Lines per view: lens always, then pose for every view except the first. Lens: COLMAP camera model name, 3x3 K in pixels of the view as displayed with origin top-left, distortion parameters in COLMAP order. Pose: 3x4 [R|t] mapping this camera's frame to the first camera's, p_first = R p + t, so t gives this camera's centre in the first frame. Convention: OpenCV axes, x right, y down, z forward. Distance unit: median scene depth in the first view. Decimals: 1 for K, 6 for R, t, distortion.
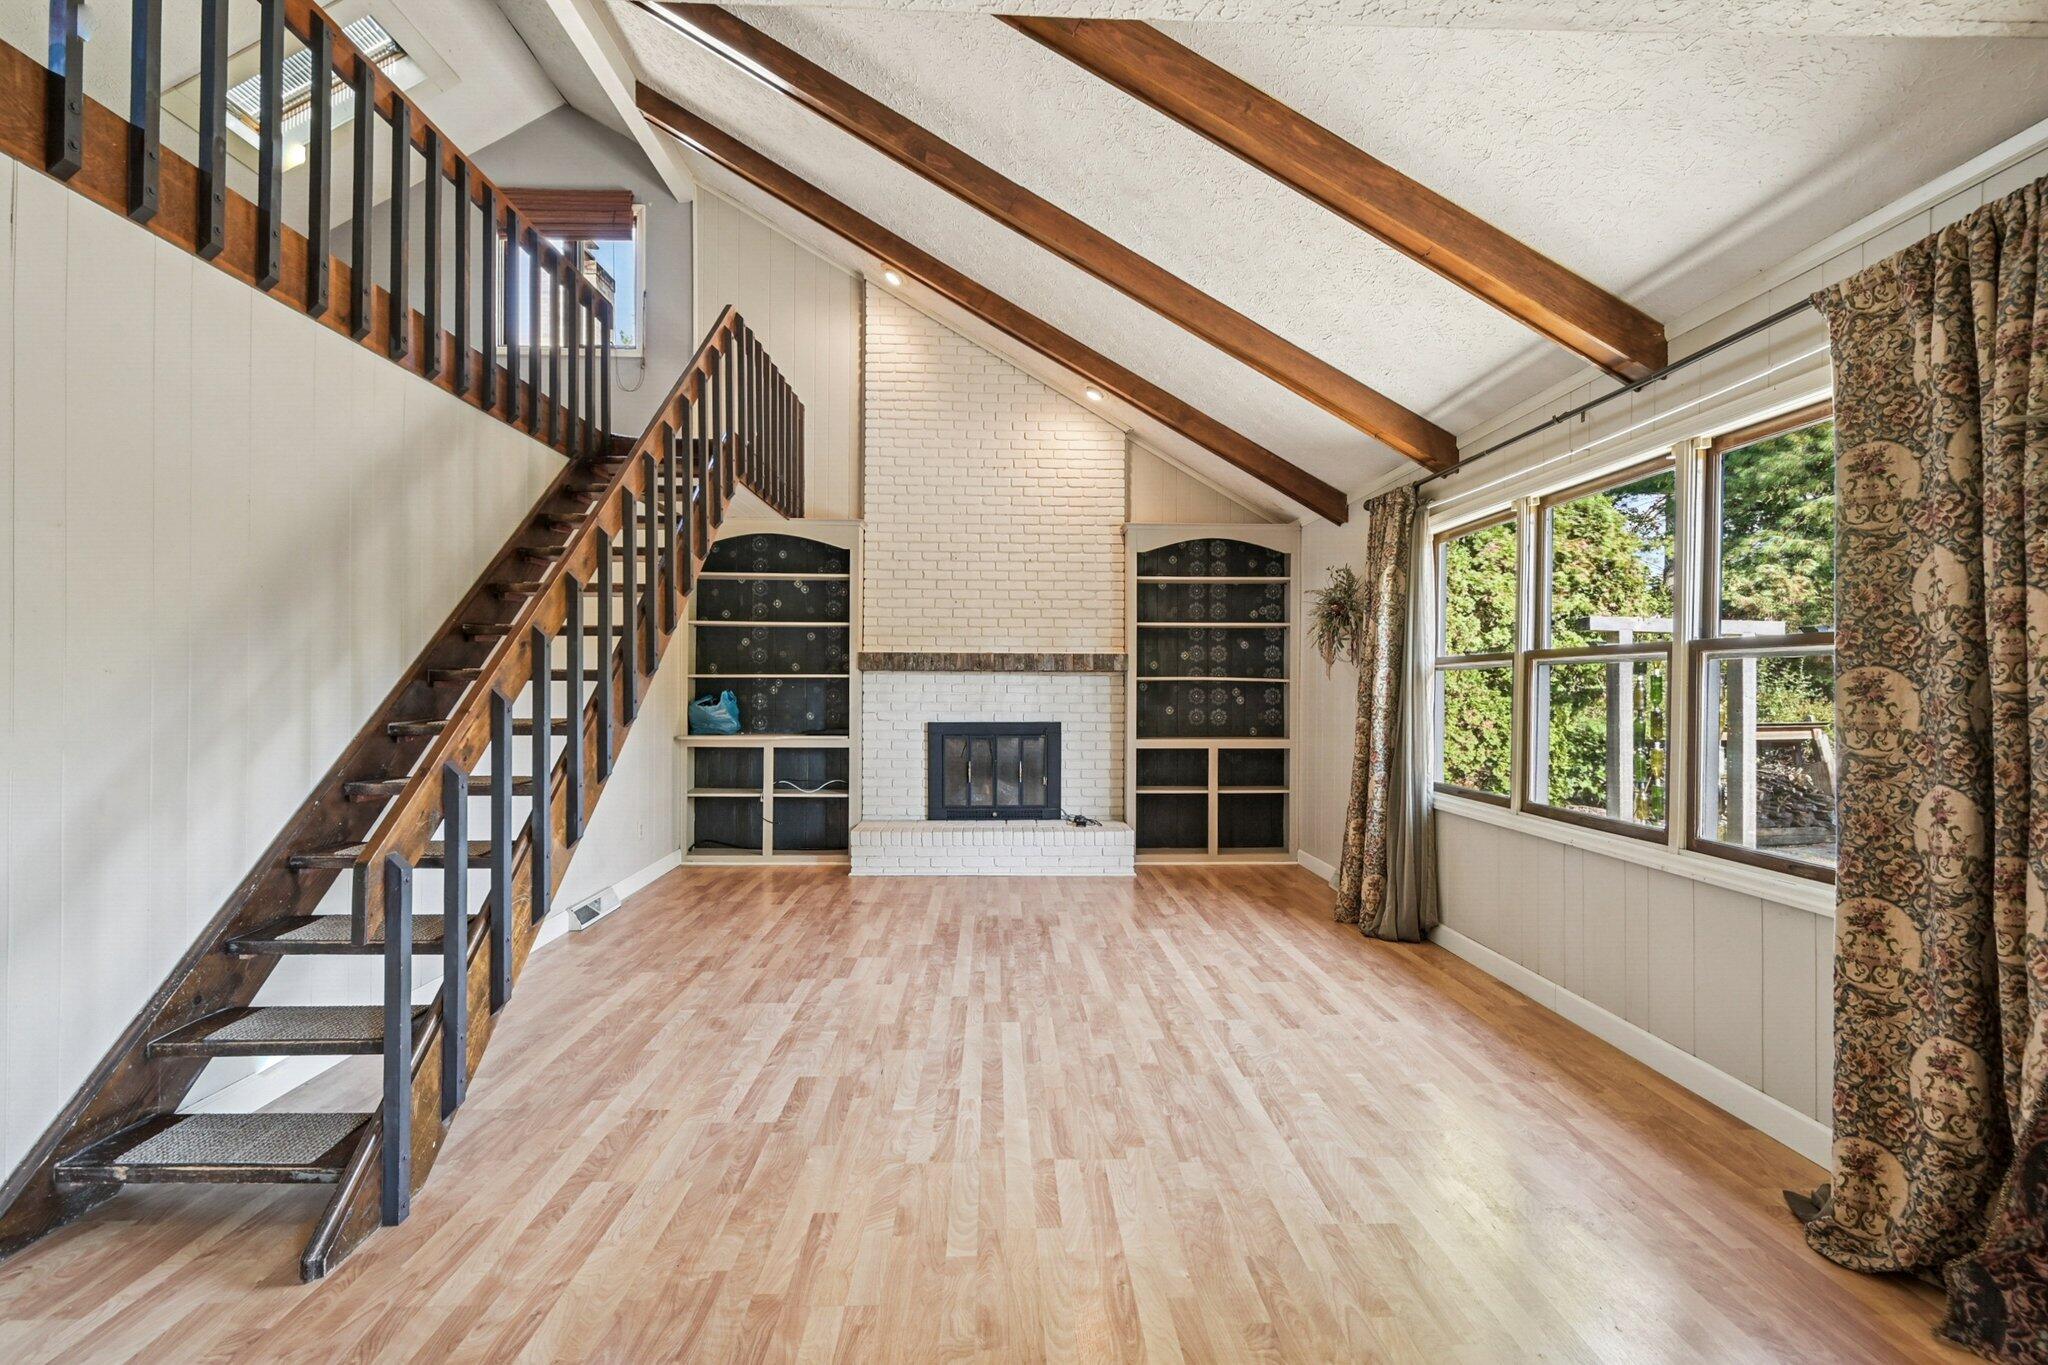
lens RADIAL K [[823.7, 0, 1011.9], [0, 823.7, 689.0], [0, 0, 1]] dist [0.001680, 0.000227]
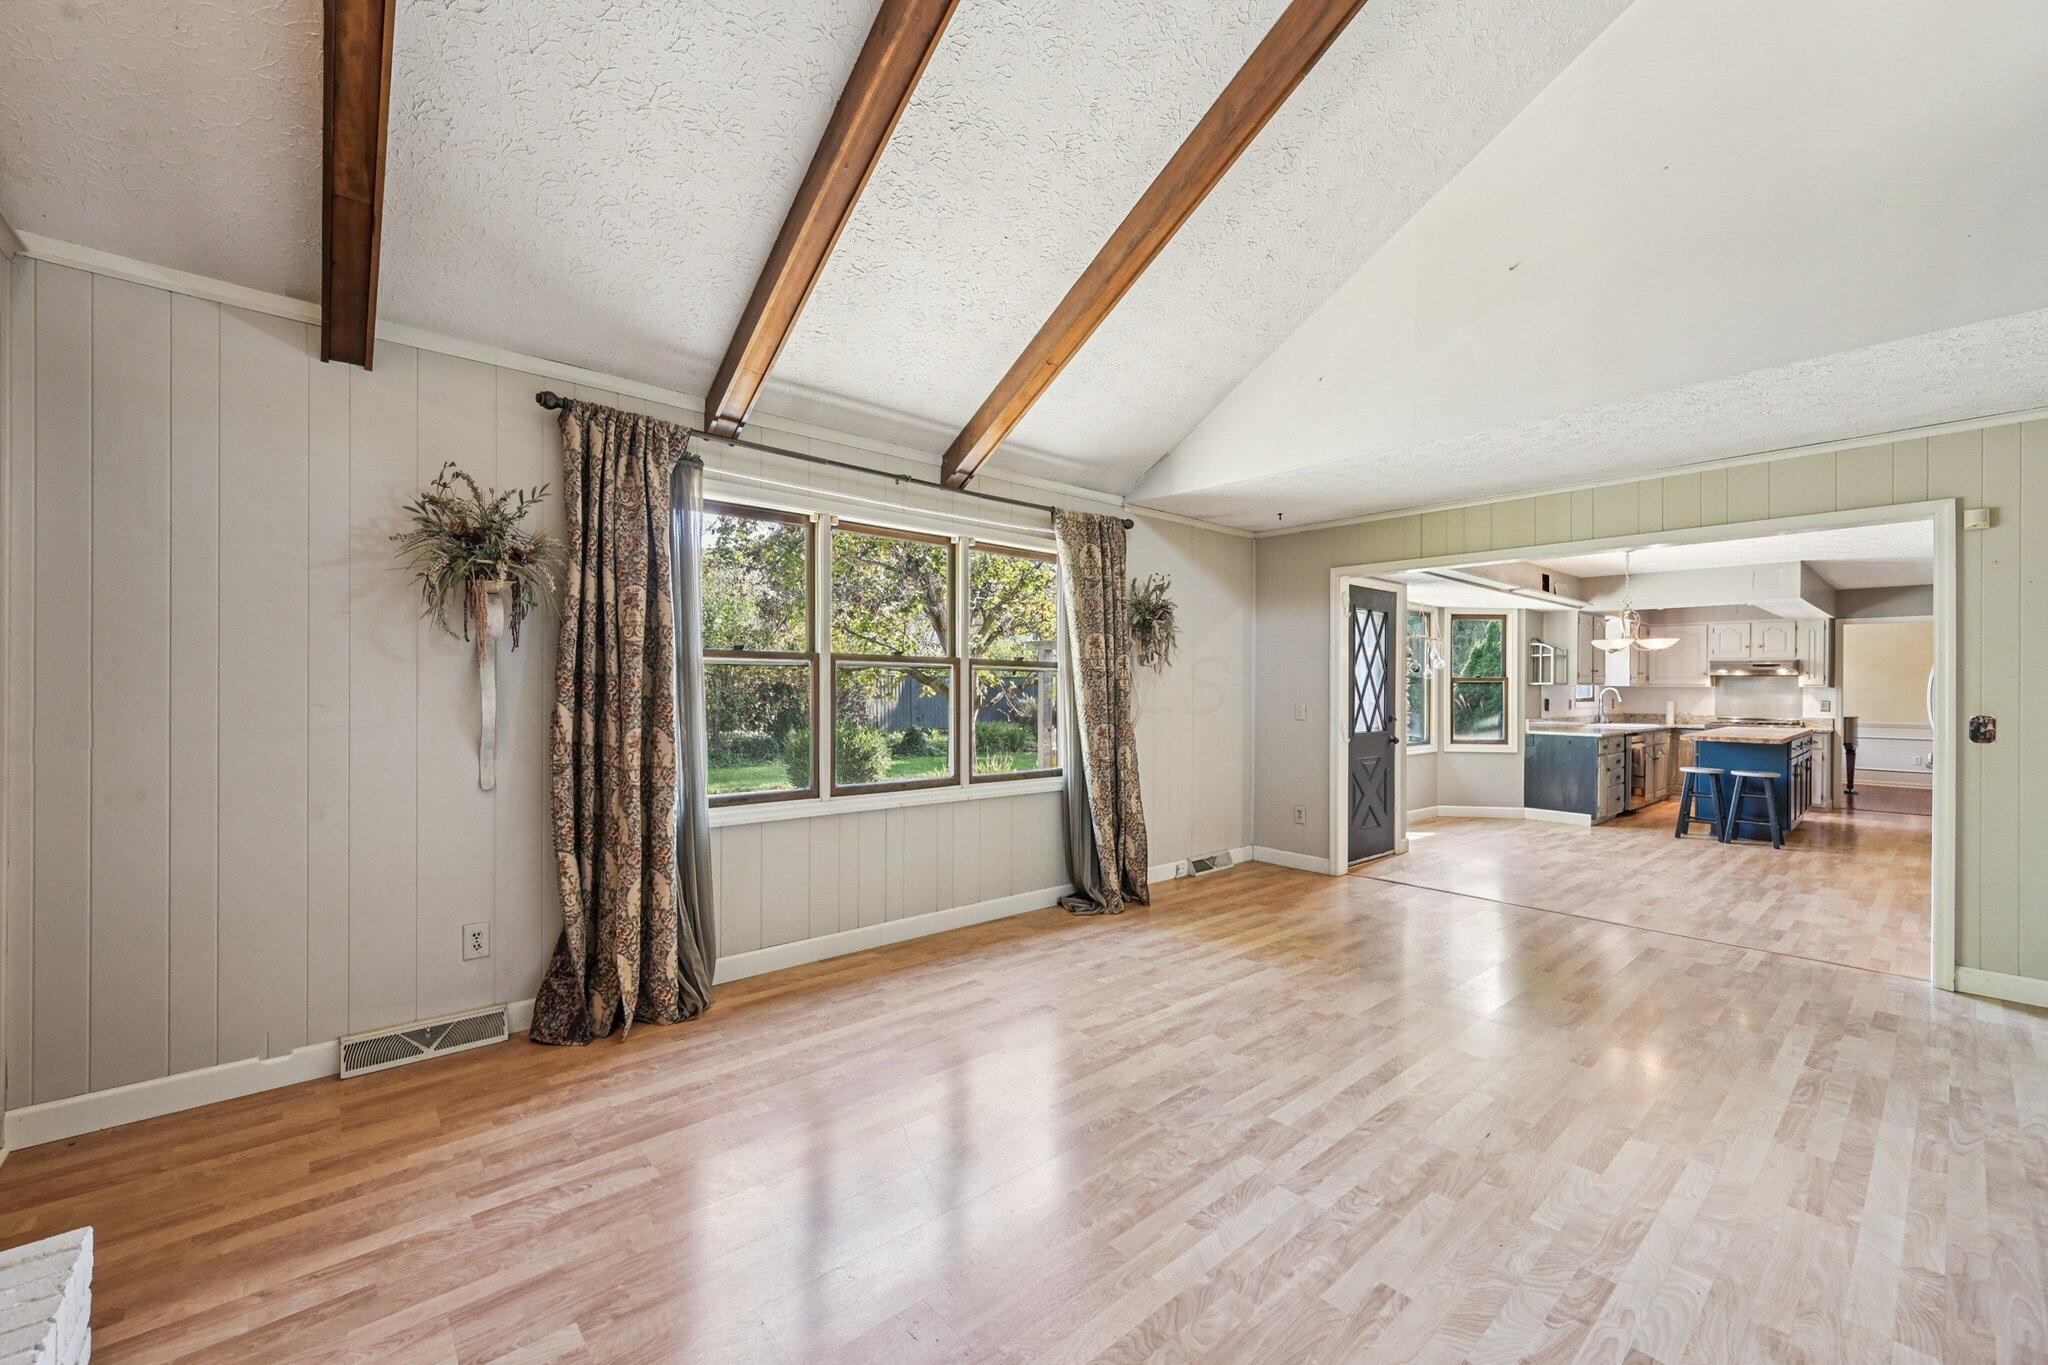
lens RADIAL K [[823.7, 0, 1008.5], [0, 823.7, 686.3], [0, 0, 1]] dist [0.001680, 0.000227]
pose [[-0.636220, -0.006818, 0.771477, -0.472946], [-0.007877, 0.999966, 0.002341, -0.007783], [-0.771467, -0.004587, -0.636252, 1.824717]]
